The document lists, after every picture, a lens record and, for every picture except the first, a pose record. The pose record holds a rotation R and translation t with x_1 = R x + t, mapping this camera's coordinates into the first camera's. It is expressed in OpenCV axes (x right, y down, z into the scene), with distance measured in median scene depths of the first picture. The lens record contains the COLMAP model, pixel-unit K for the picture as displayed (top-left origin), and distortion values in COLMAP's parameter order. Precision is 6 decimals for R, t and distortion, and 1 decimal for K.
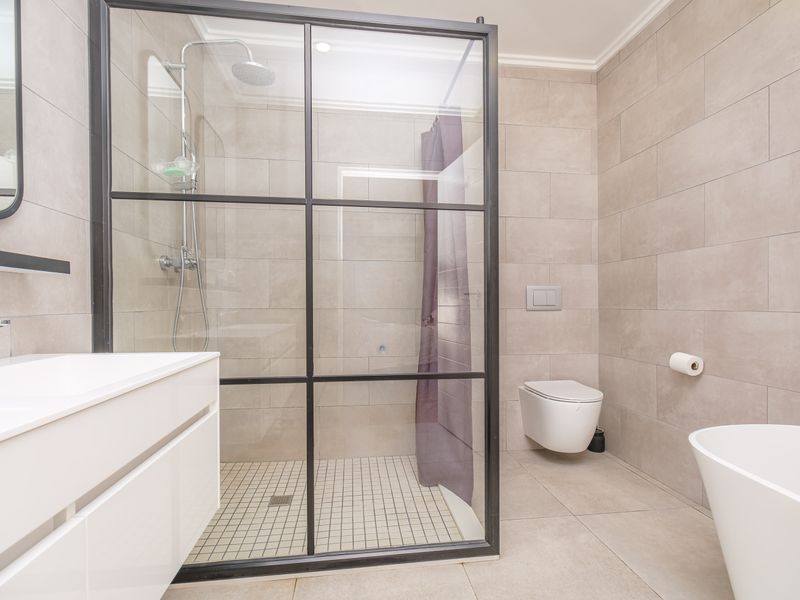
lens RADIAL K [[401.2, 0, 400.2], [0, 401.2, 291.4], [0, 0, 1]] dist [0.002220, 0.000185]
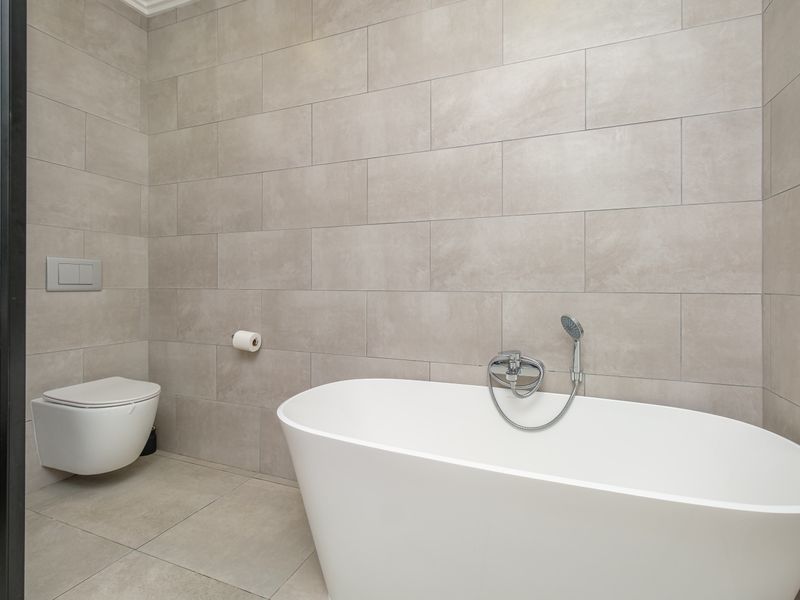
lens RADIAL K [[408.1, 0, 395.7], [0, 408.1, 279.7], [0, 0, 1]] dist [0.003065, 0.000030]
pose [[0.493681, 0.015310, 0.869509, -0.015713], [-0.033839, 0.999426, 0.001615, 0.005810], [-0.868985, -0.030221, 0.493915, 0.122164]]
